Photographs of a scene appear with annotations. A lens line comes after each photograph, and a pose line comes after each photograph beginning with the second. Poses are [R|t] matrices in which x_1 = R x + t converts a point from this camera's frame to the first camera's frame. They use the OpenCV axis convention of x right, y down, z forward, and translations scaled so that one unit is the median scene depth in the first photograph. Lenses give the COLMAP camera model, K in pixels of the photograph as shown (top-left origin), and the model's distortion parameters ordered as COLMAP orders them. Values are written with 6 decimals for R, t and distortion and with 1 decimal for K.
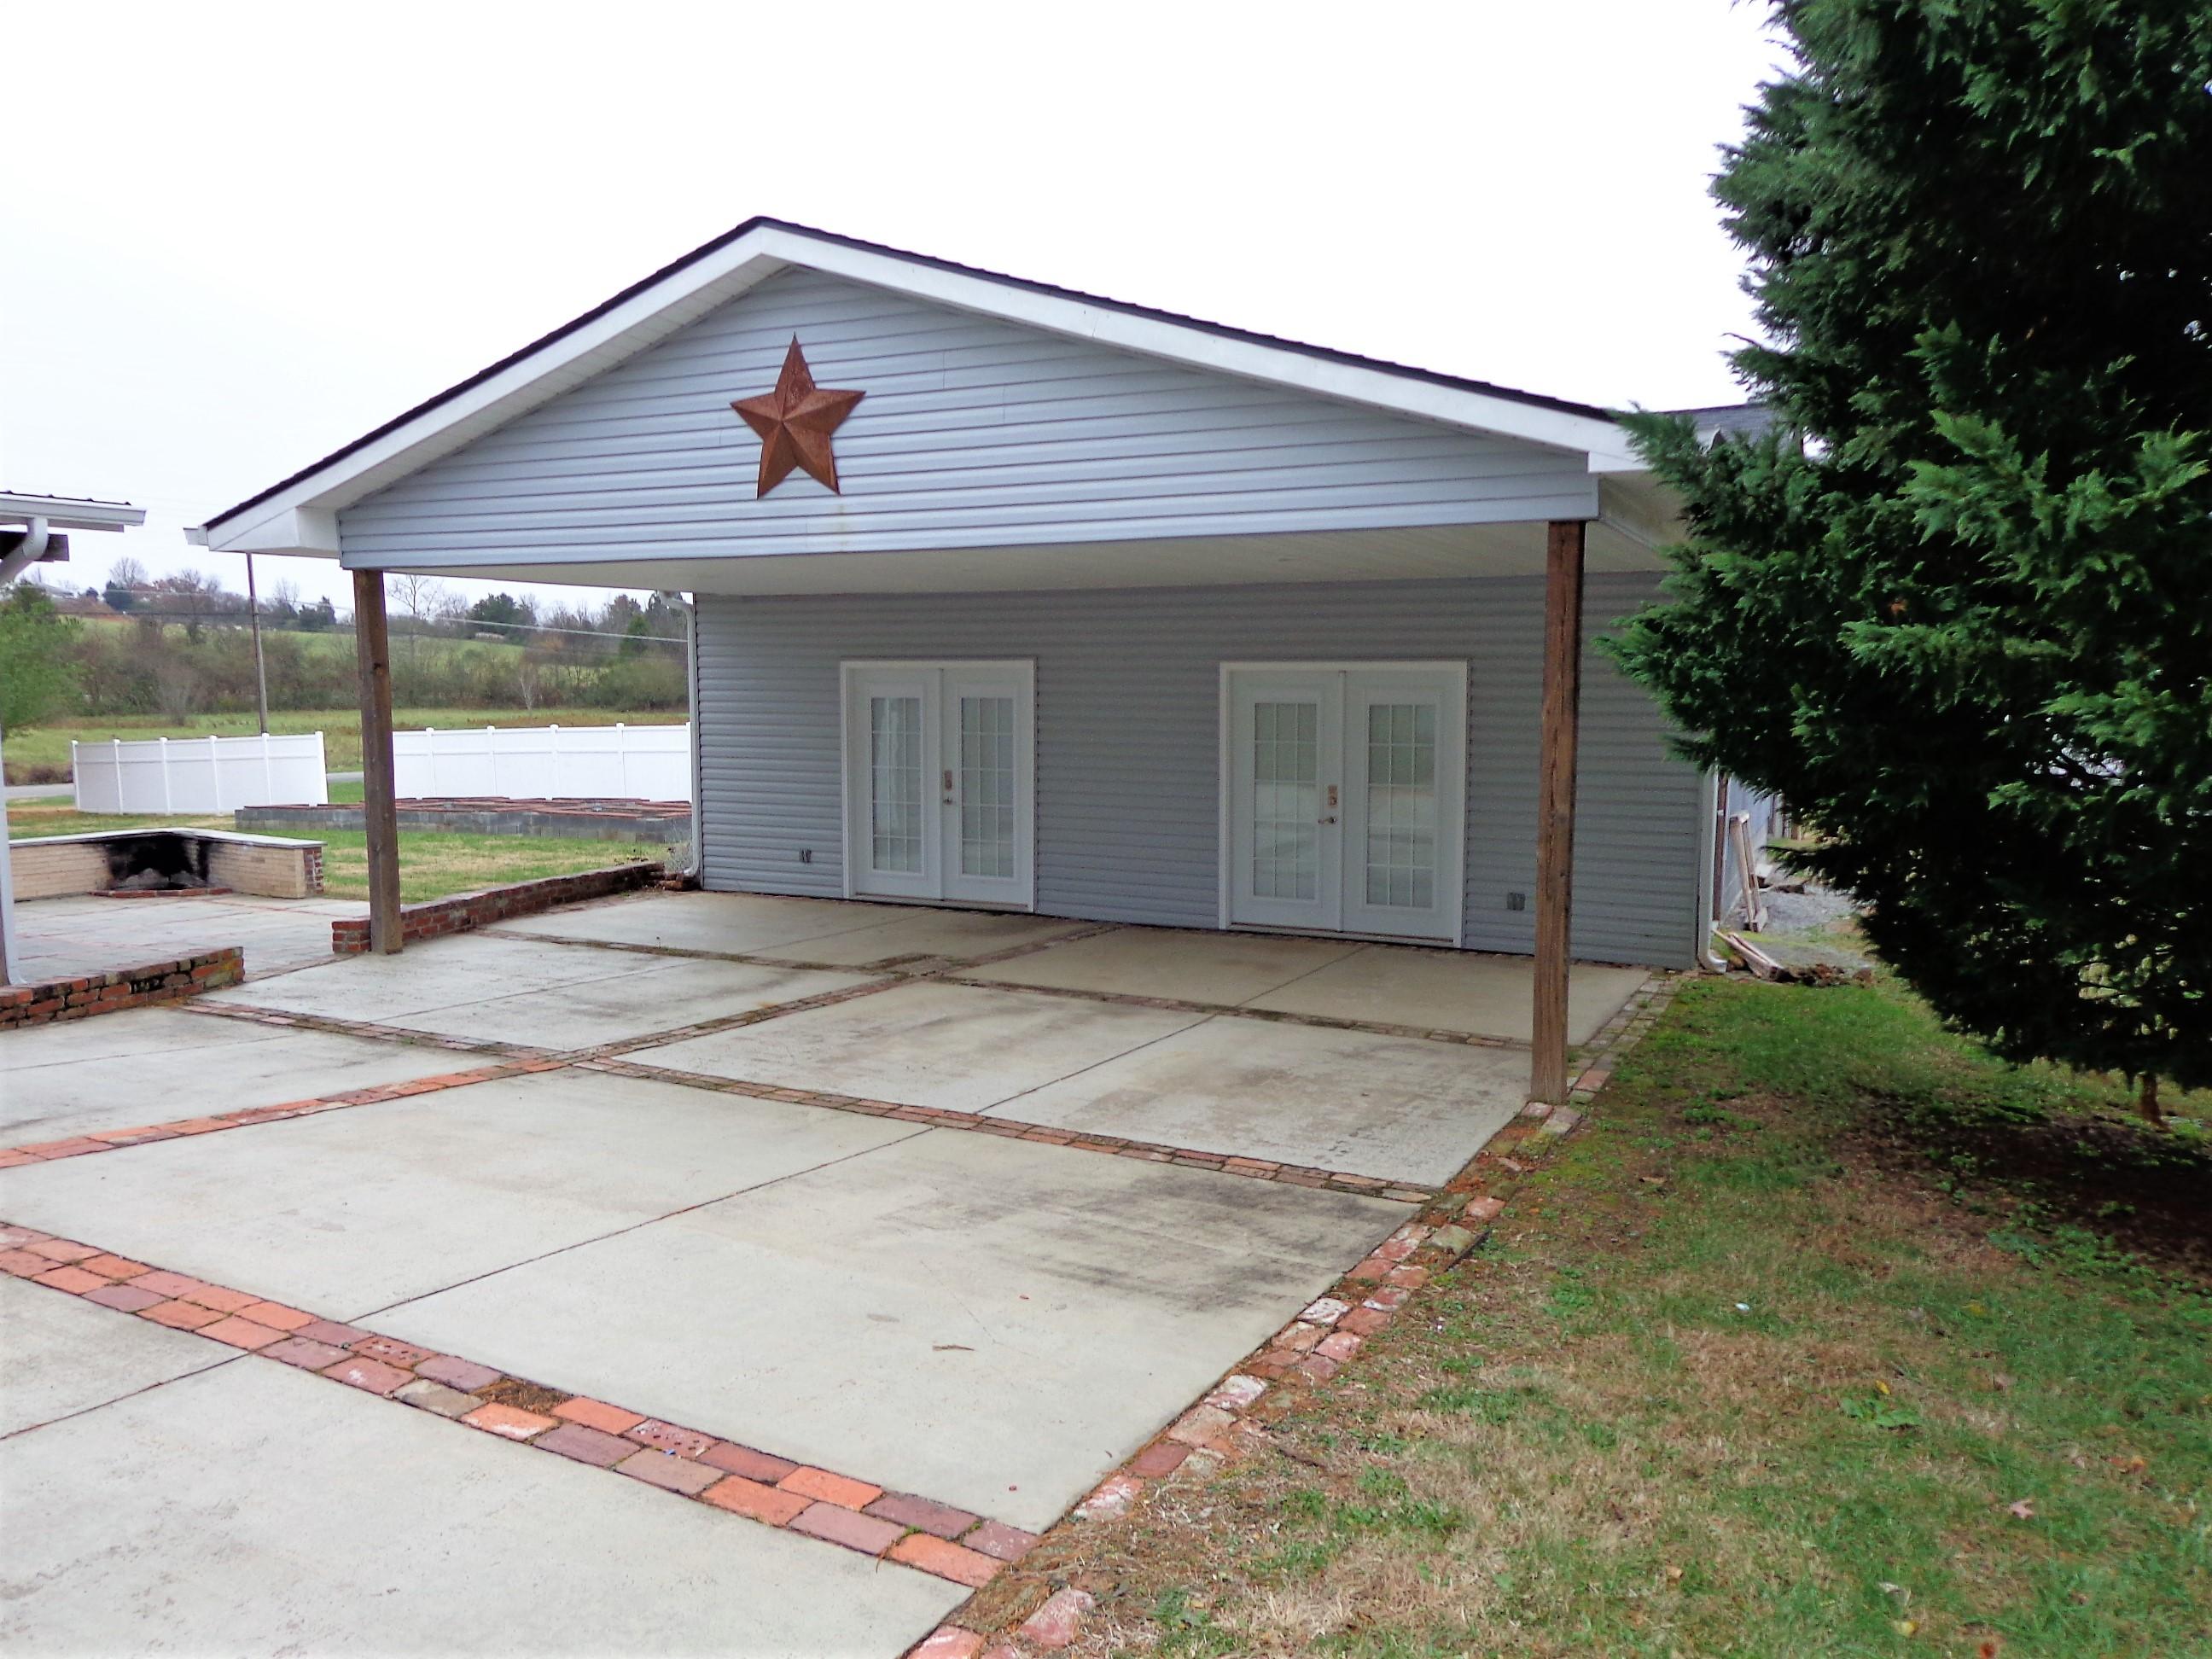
lens RADIAL K [[1553.4, 0, 1108.5], [0, 1553.4, 825.8], [0, 0, 1]] dist [-0.004863, 0.013589]
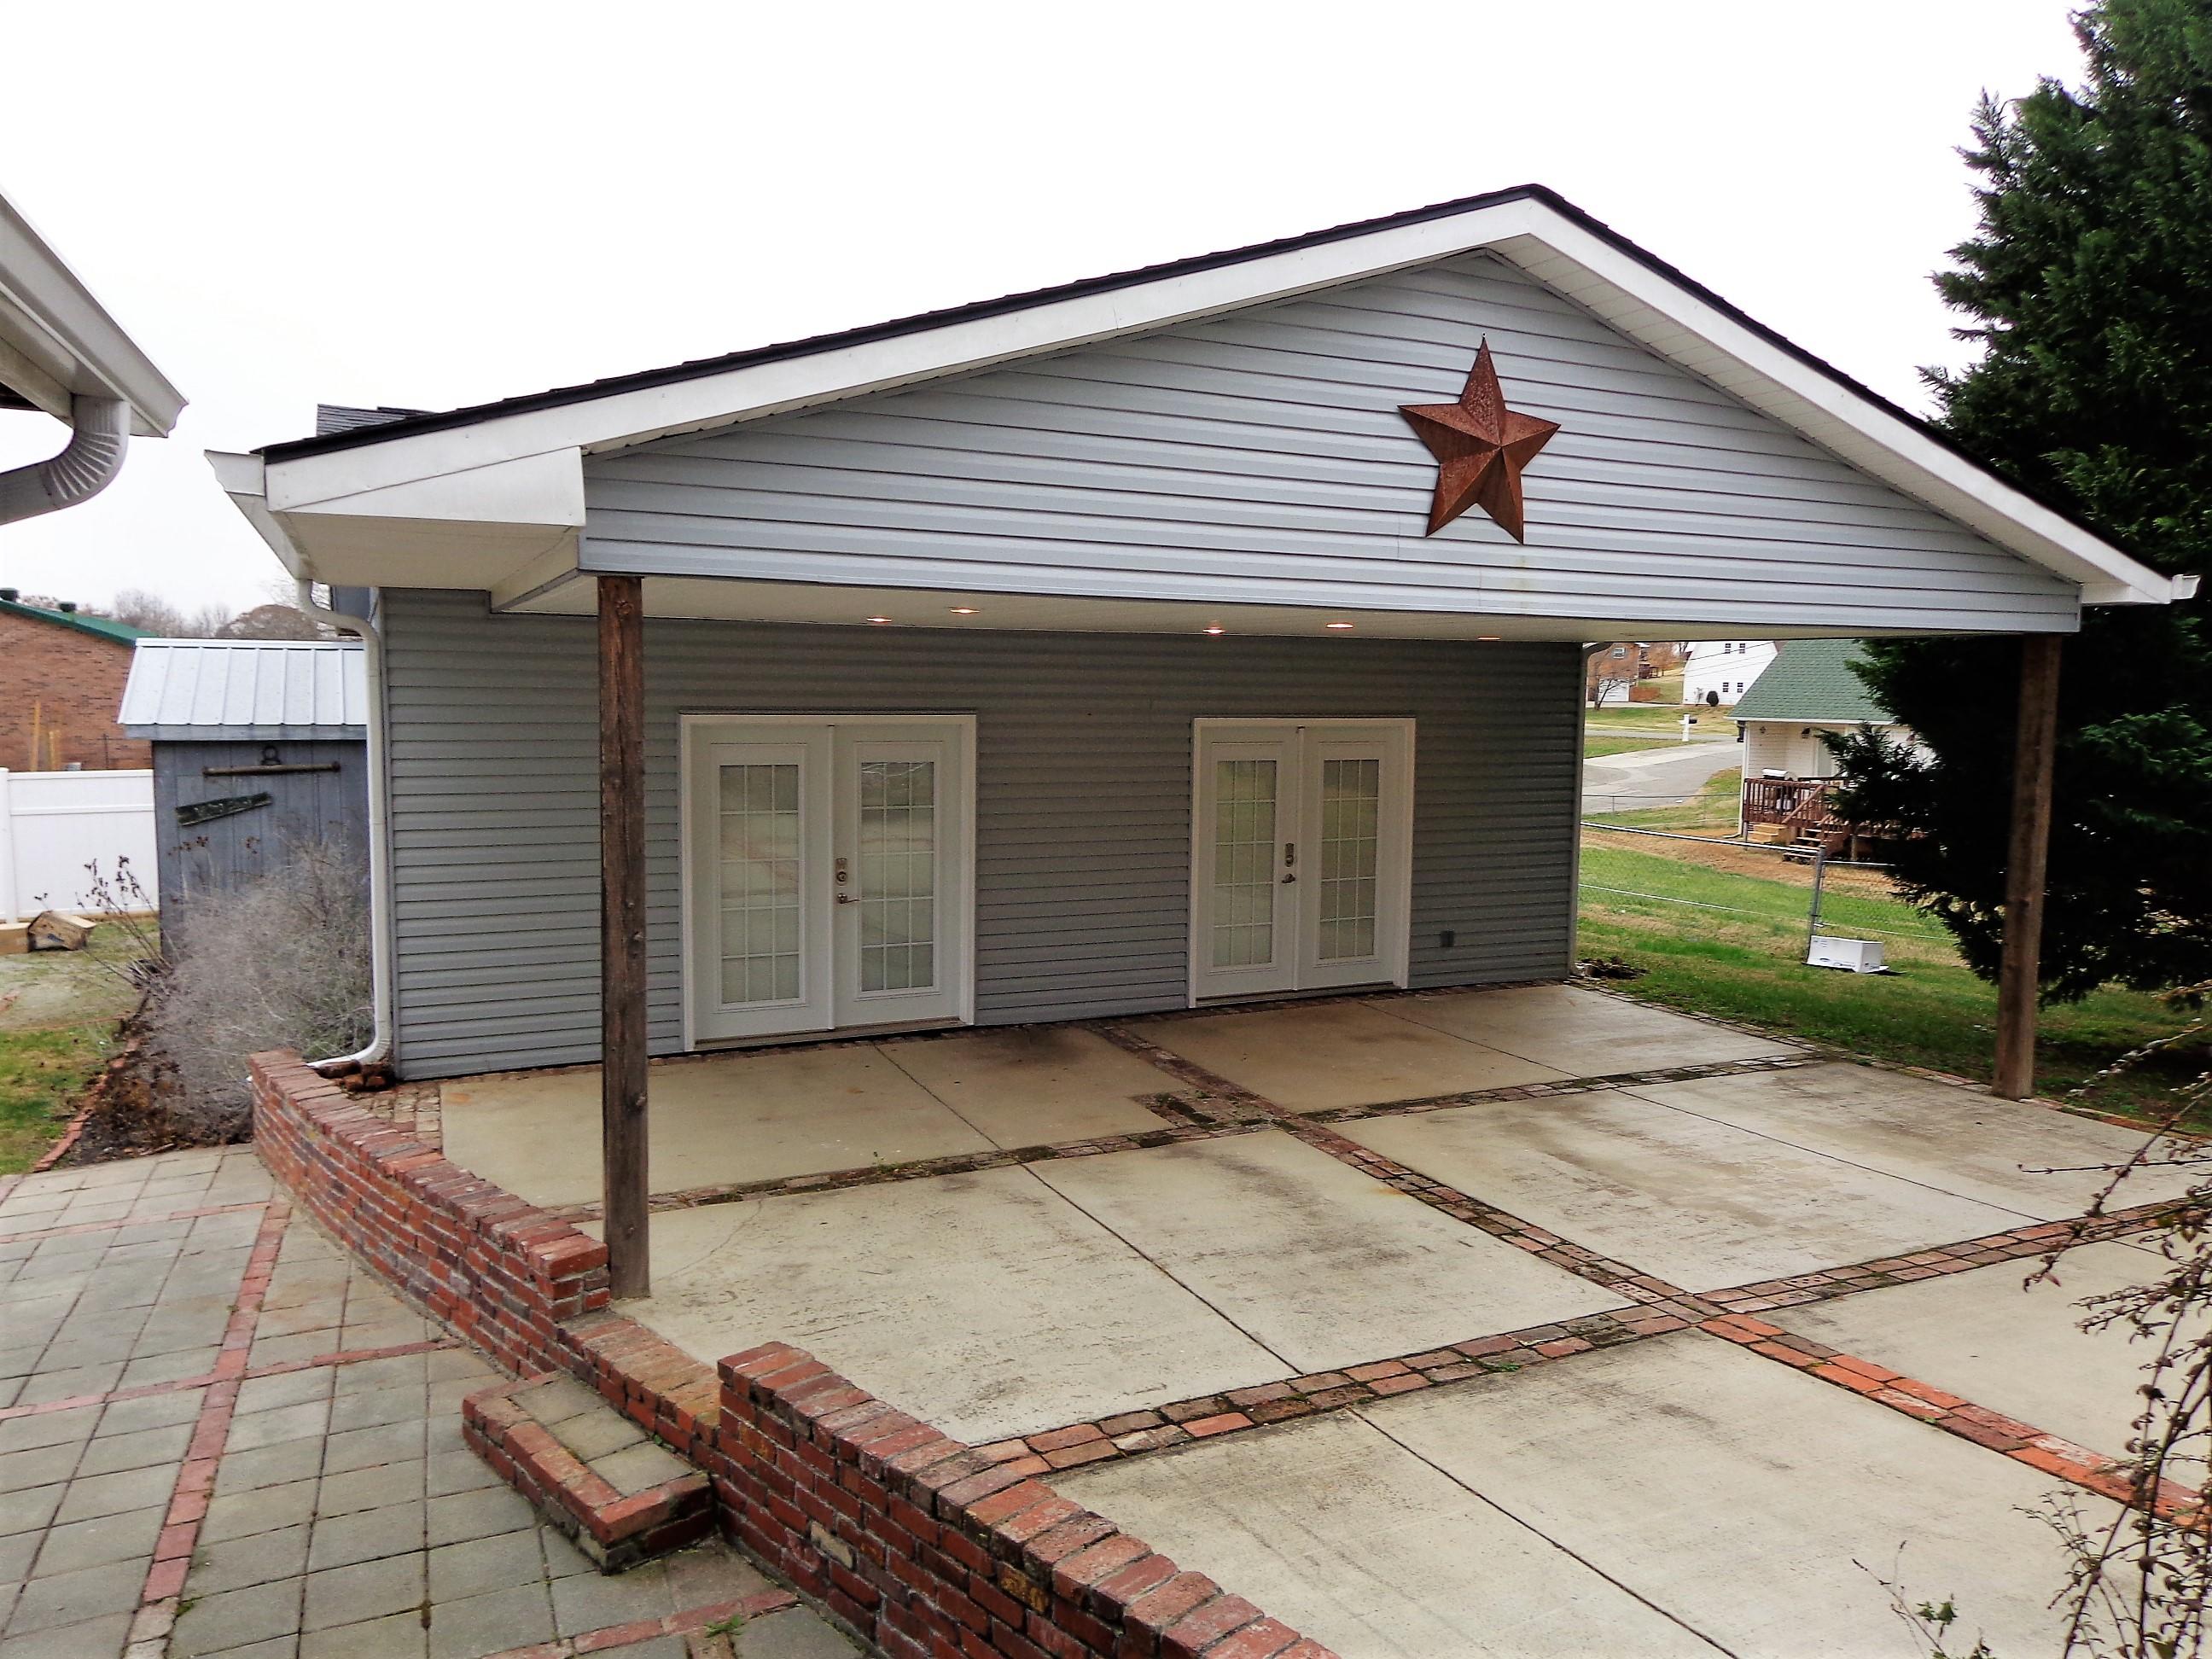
lens RADIAL K [[1553.4, 0, 1108.5], [0, 1553.4, 825.8], [0, 0, 1]] dist [-0.004863, 0.013589]
pose [[0.629661, -0.065439, 0.774109, -0.939148], [0.064311, 0.997417, 0.032006, -0.104248], [-0.774204, 0.029630, 0.632243, 0.647834]]
